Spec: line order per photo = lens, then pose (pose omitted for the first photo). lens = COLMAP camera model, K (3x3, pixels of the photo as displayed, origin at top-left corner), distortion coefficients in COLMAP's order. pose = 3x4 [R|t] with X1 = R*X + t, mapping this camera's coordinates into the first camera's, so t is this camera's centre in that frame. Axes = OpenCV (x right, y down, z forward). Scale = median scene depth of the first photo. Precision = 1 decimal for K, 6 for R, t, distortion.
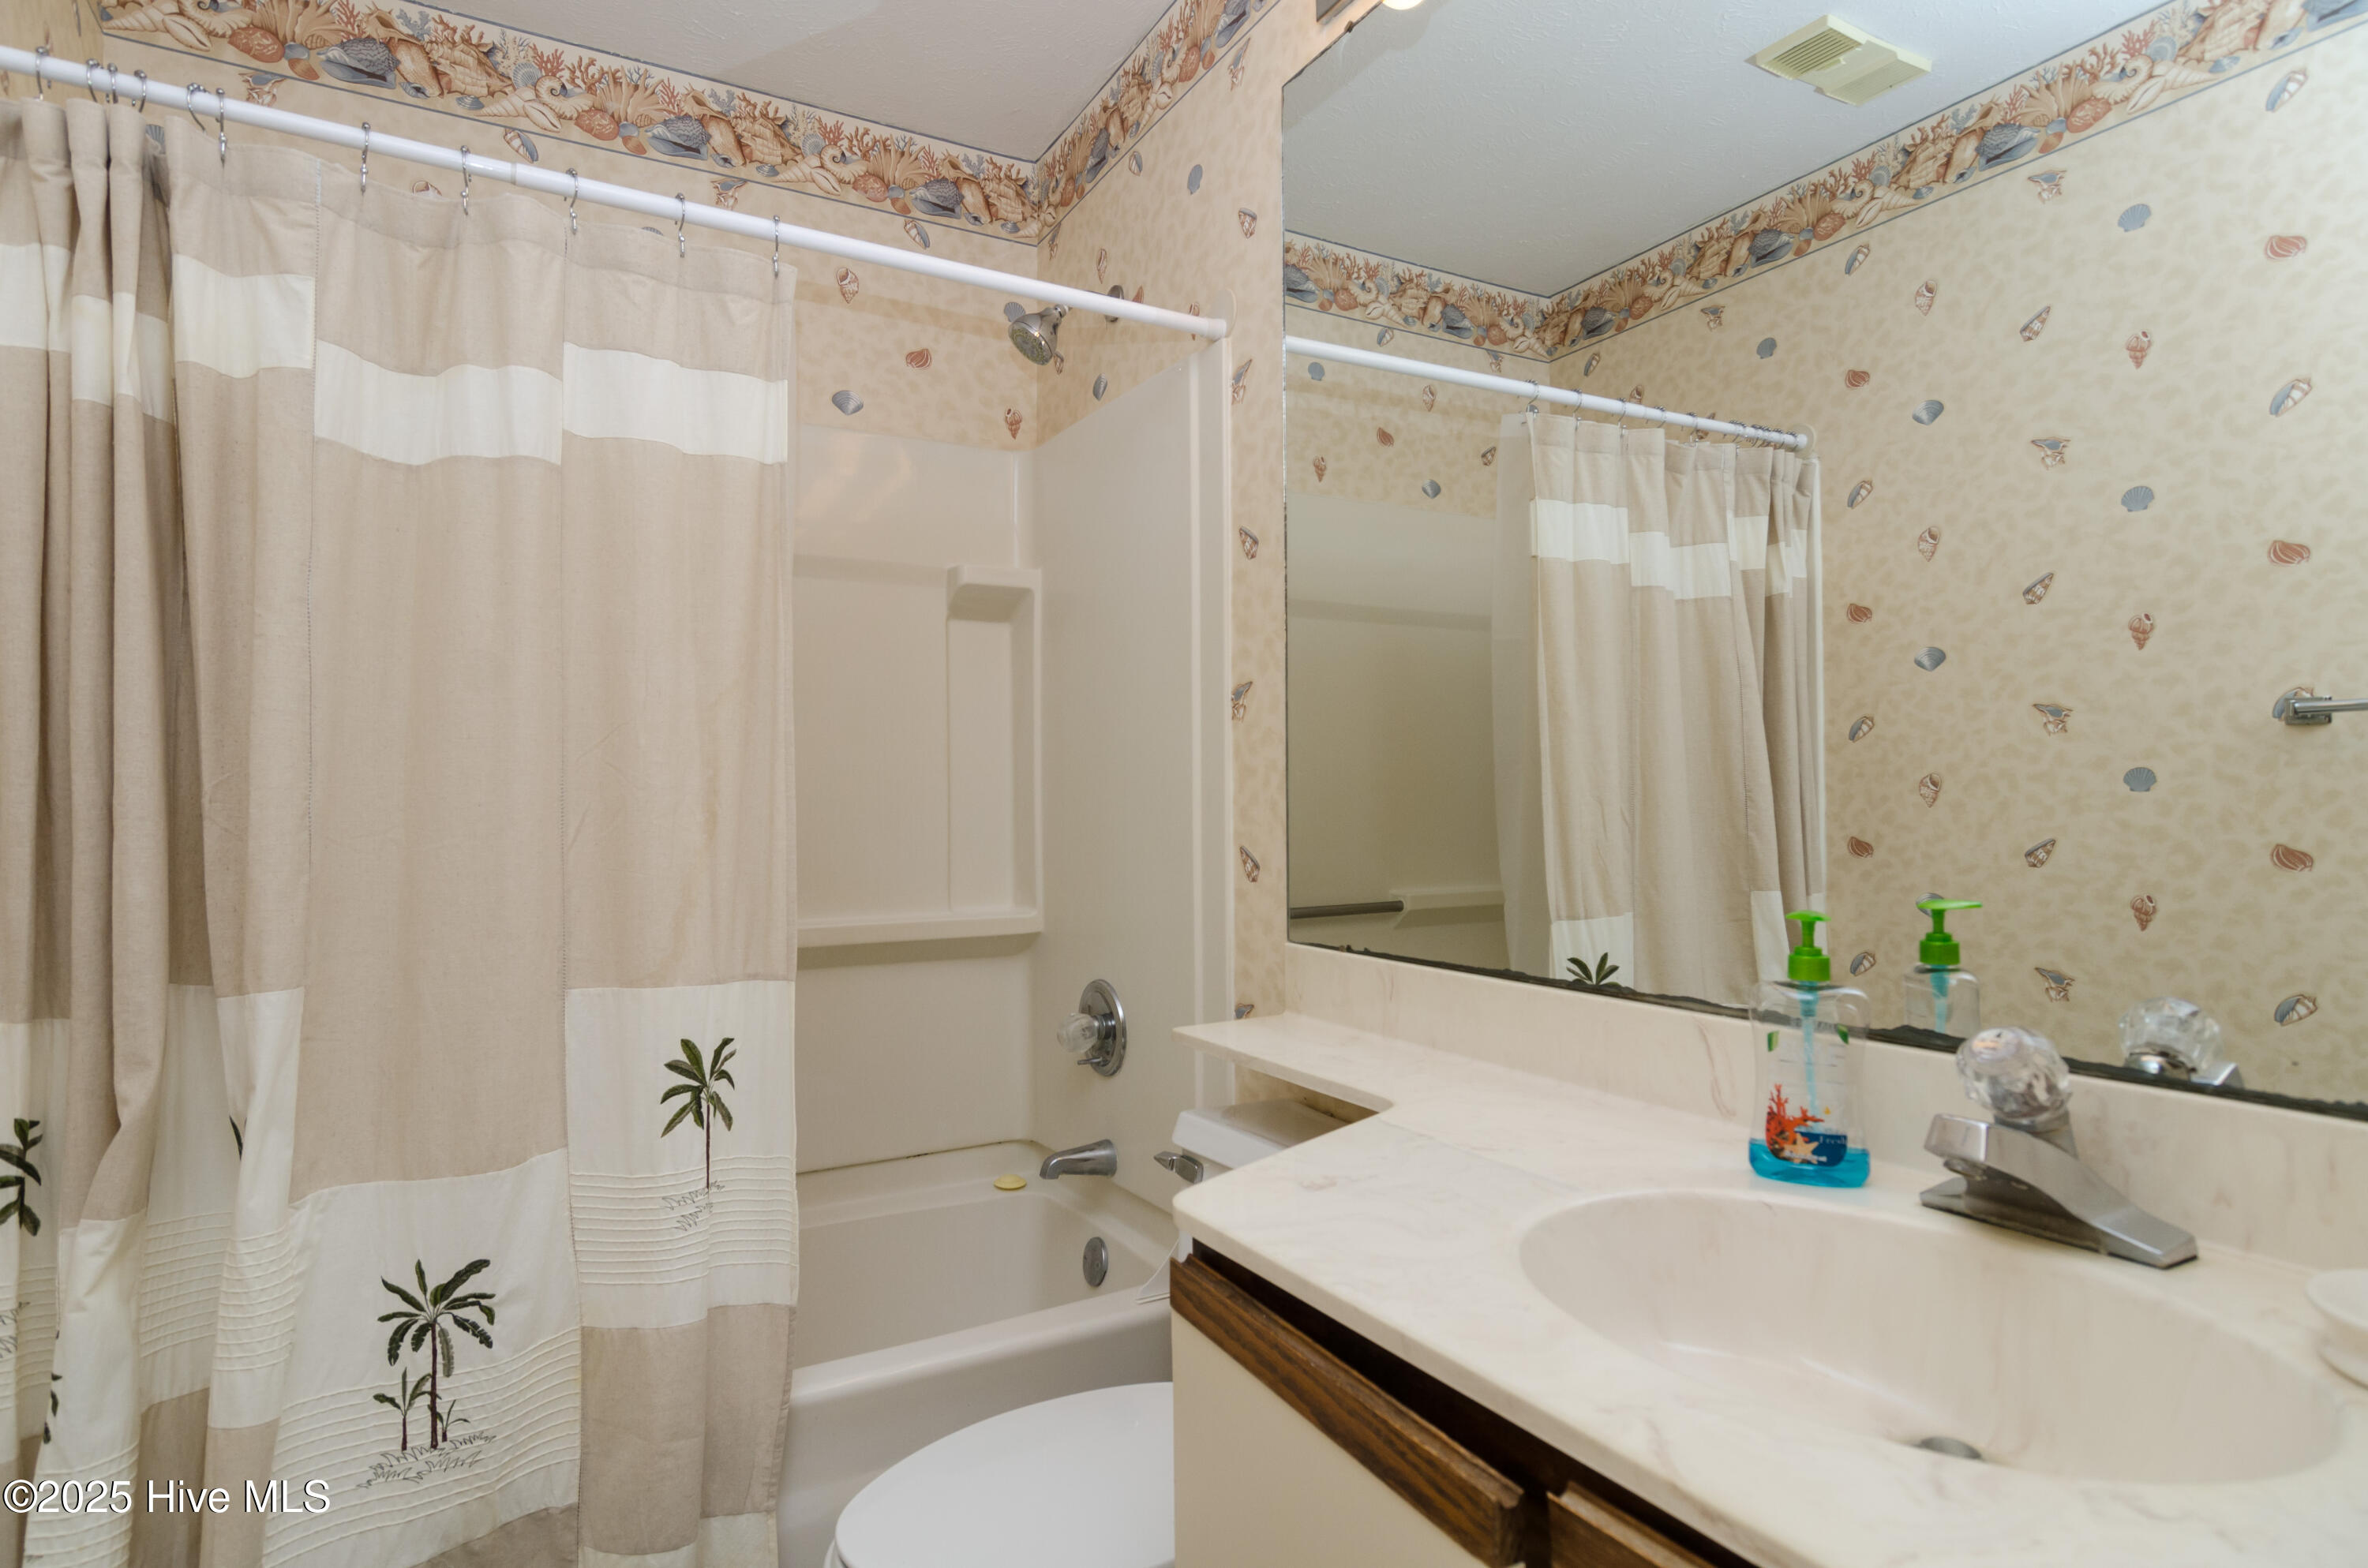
lens RADIAL K [[1266.3, 0, 1189.9], [0, 1266.3, 795.2], [0, 0, 1]] dist [0.001073, 0.001095]
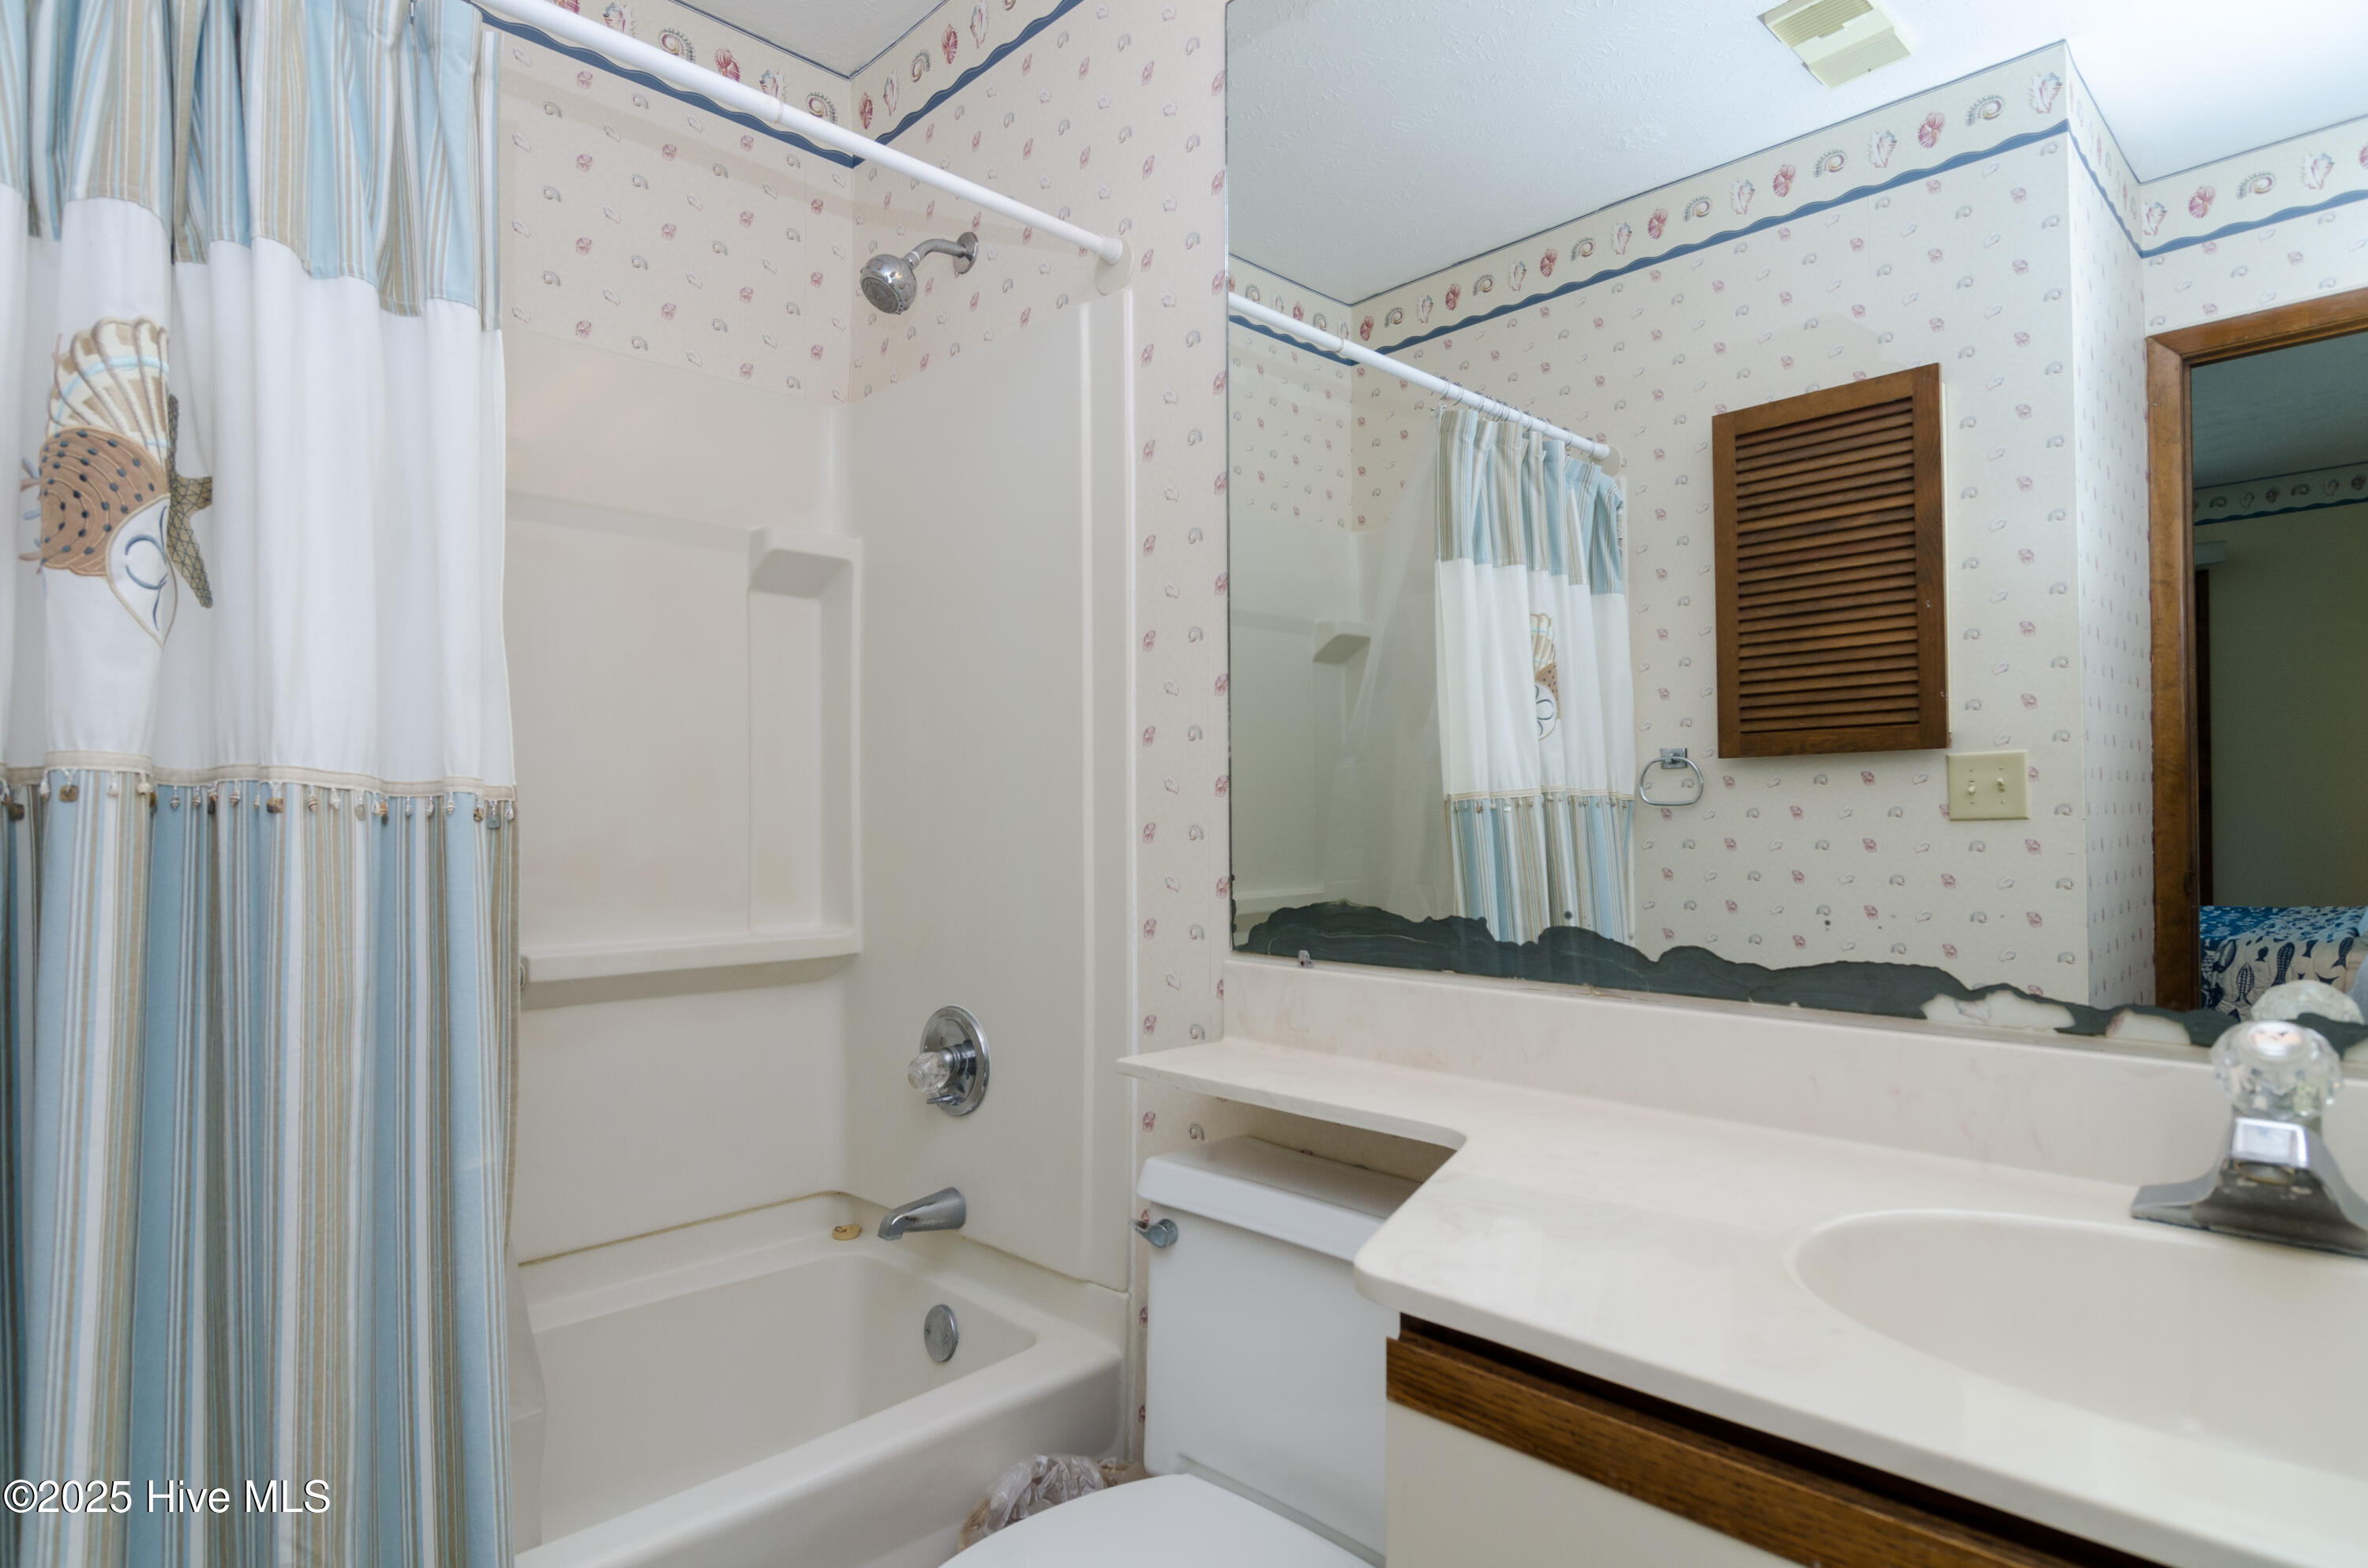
lens RADIAL K [[1266.3, 0, 1184.2], [0, 1266.3, 793.0], [0, 0, 1]] dist [0.001073, 0.001095]
pose [[0.970165, 0.004387, 0.242406, -0.123007], [-0.000646, 0.999880, -0.015507, 0.012235], [-0.242445, 0.014887, 0.970051, 0.108259]]
